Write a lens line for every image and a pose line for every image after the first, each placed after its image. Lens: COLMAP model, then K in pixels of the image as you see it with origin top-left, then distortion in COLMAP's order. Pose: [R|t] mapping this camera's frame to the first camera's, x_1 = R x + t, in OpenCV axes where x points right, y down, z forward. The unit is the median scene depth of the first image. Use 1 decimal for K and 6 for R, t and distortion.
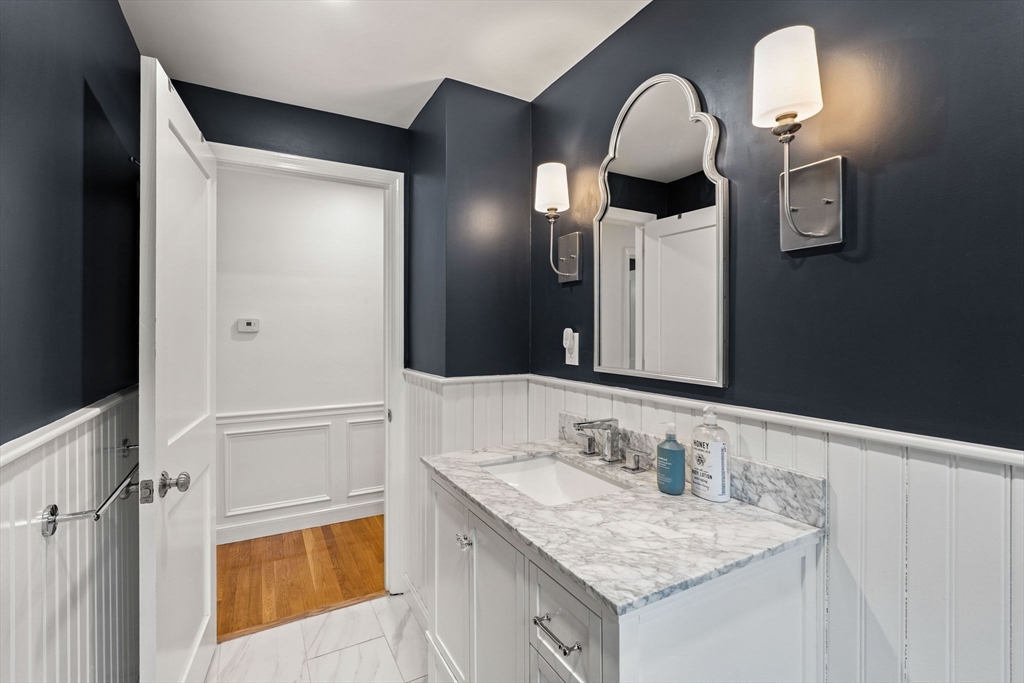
lens RADIAL K [[467.9, 0, 515.4], [0, 467.9, 334.7], [0, 0, 1]] dist [0.001689, -0.000081]
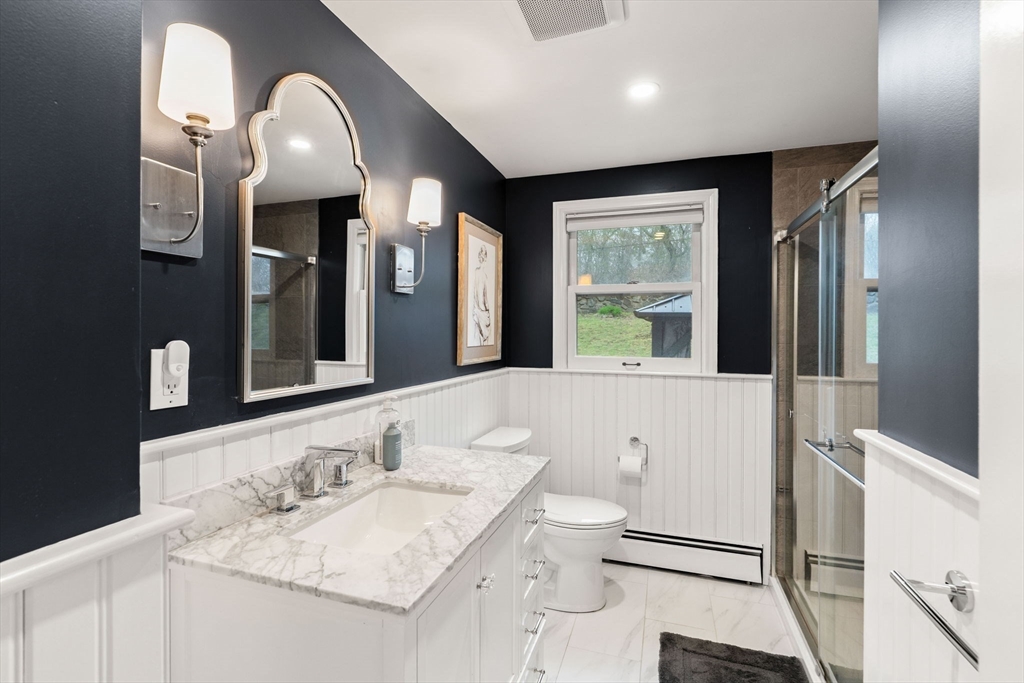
lens RADIAL K [[467.9, 0, 514.0], [0, 467.9, 336.5], [0, 0, 1]] dist [0.001689, -0.000081]
pose [[-0.675215, -0.009400, 0.737561, -0.851873], [0.000458, 0.999913, 0.013163, -0.038781], [-0.737621, 0.009225, -0.675152, 1.668693]]
